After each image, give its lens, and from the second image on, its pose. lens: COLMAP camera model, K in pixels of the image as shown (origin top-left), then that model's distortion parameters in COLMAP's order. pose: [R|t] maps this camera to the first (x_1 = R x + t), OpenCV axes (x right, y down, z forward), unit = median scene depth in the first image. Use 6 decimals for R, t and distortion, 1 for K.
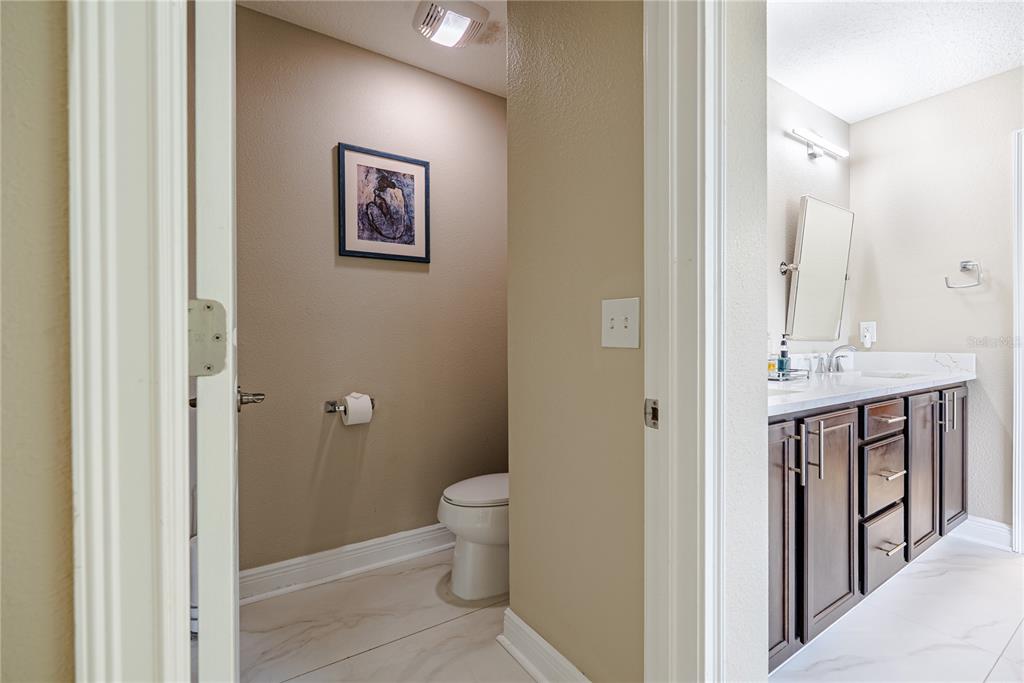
lens RADIAL K [[449.8, 0, 510.9], [0, 449.8, 340.2], [0, 0, 1]] dist [-0.005759, 0.001150]
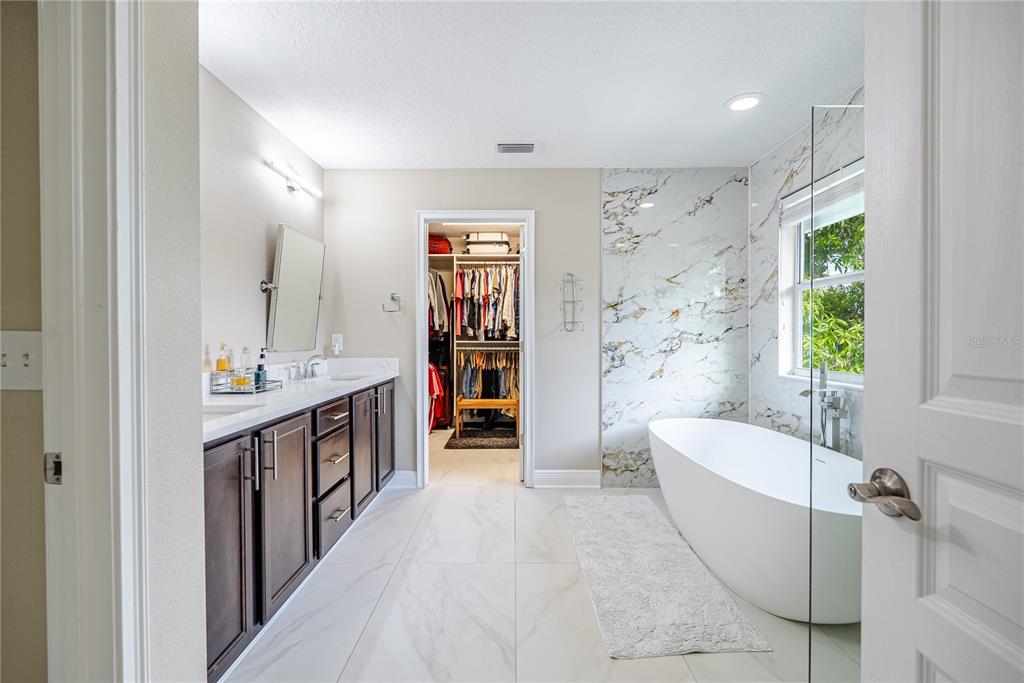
lens RADIAL K [[449.8, 0, 514.3], [0, 449.8, 340.6], [0, 0, 1]] dist [-0.005759, 0.001150]
pose [[0.541588, -0.008100, 0.840605, 0.029364], [0.003882, 0.999967, 0.007134, -0.047271], [-0.840635, -0.000601, 0.541601, -0.130410]]
